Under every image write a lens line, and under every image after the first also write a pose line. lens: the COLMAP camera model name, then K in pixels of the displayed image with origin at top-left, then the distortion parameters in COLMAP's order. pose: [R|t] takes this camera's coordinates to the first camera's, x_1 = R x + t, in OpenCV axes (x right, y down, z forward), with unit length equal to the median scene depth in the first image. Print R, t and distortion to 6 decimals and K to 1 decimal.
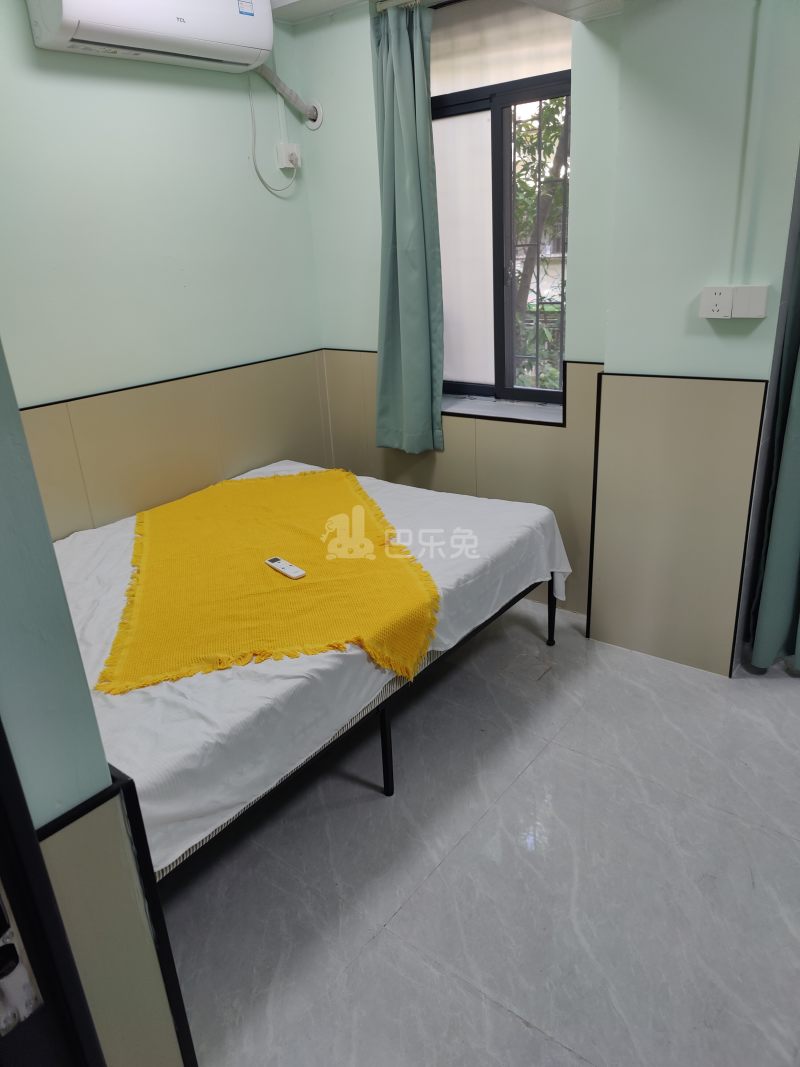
lens RADIAL K [[753.0, 0, 409.3], [0, 753.0, 529.9], [0, 0, 1]] dist [0.044309, -0.031572]
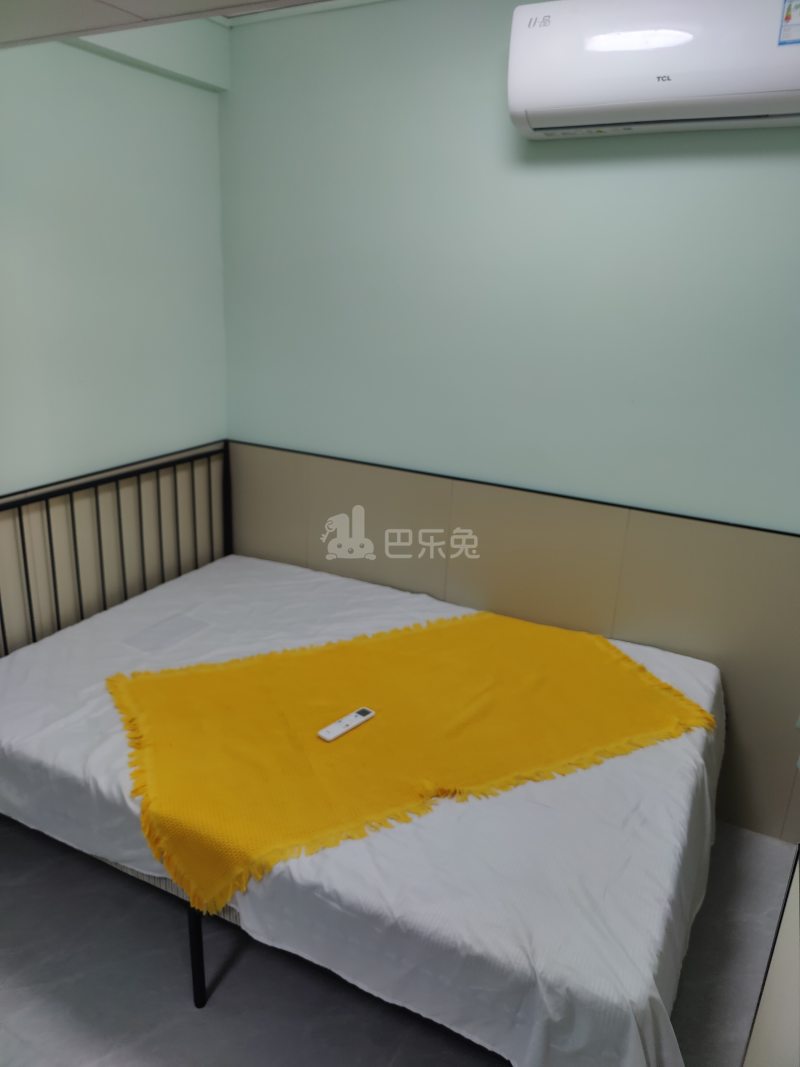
lens RADIAL K [[753.0, 0, 397.3], [0, 753.0, 536.8], [0, 0, 1]] dist [0.044309, -0.031572]
pose [[0.181790, 0.383990, -0.905265, 0.598376], [-0.409021, 0.866713, 0.285500, -0.443989], [0.894234, 0.318371, 0.314620, 0.781775]]
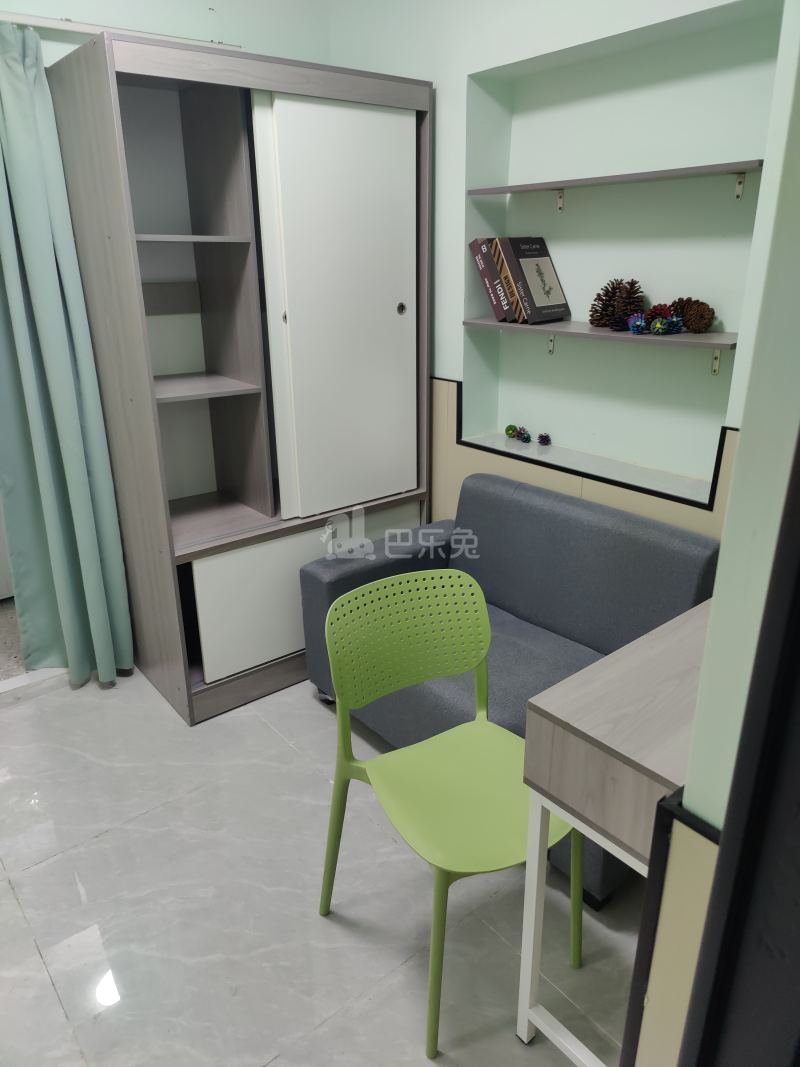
lens RADIAL K [[753.0, 0, 397.8], [0, 753.0, 539.3], [0, 0, 1]] dist [0.044309, -0.031572]
pose [[0.227701, -0.309271, 0.923311, -0.090892], [0.362074, 0.907121, 0.214555, -0.017771], [-0.903911, 0.285453, 0.318531, 0.067991]]
